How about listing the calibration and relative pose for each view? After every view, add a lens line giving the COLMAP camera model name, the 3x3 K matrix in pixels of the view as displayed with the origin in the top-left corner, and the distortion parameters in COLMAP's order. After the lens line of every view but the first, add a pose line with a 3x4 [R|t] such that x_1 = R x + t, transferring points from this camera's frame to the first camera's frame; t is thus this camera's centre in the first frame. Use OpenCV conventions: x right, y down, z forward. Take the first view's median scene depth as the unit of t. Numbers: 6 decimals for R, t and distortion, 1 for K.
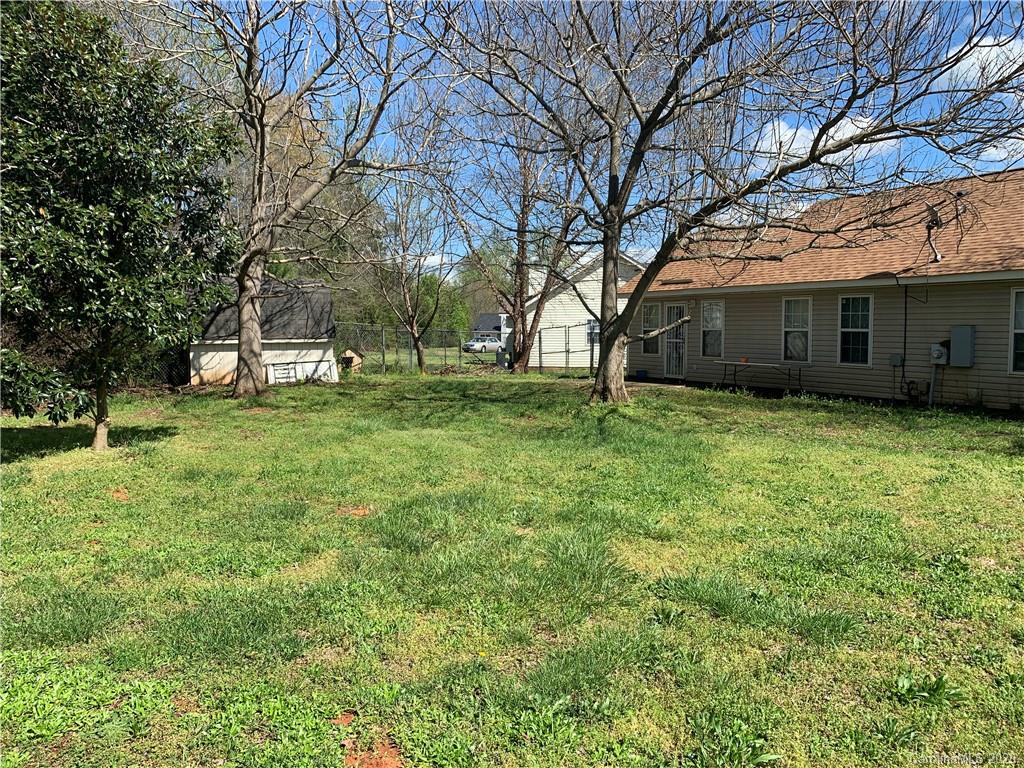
lens RADIAL K [[819.1, 0, 508.4], [0, 819.1, 382.8], [0, 0, 1]] dist [0.100841, -0.096061]
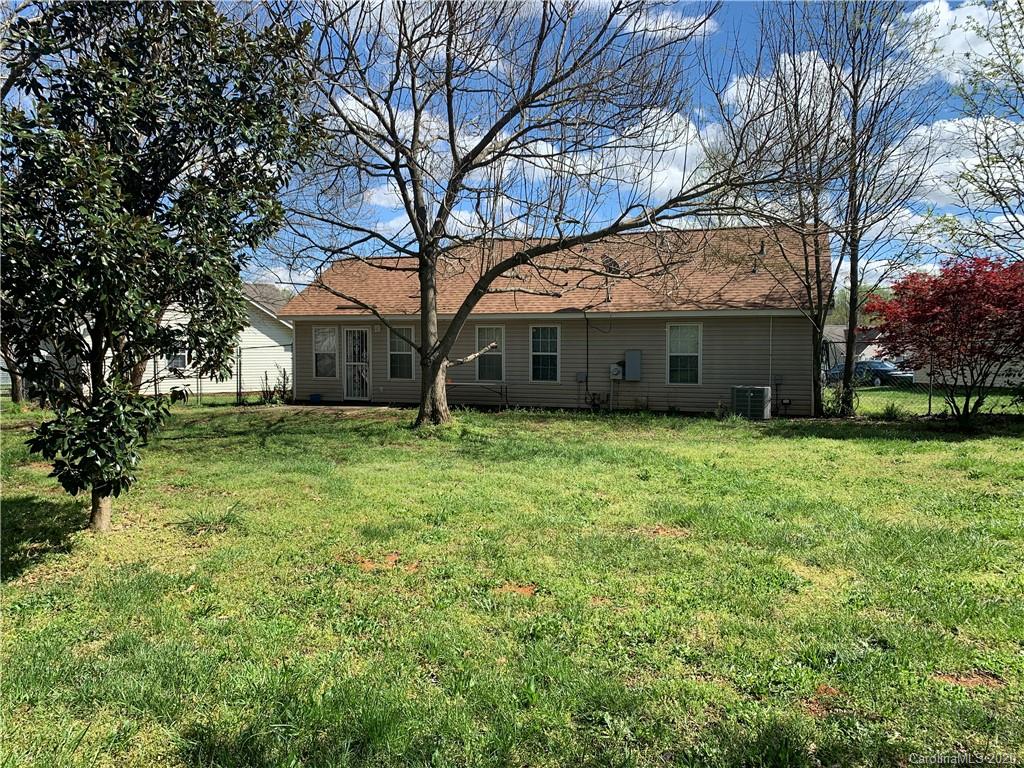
lens RADIAL K [[819.1, 0, 509.0], [0, 819.1, 386.7], [0, 0, 1]] dist [0.100841, -0.096061]
pose [[0.728555, -0.032937, 0.684195, -0.476870], [0.047093, 0.998888, -0.002060, -0.015468], [-0.683366, 0.033721, 0.729296, 0.165025]]
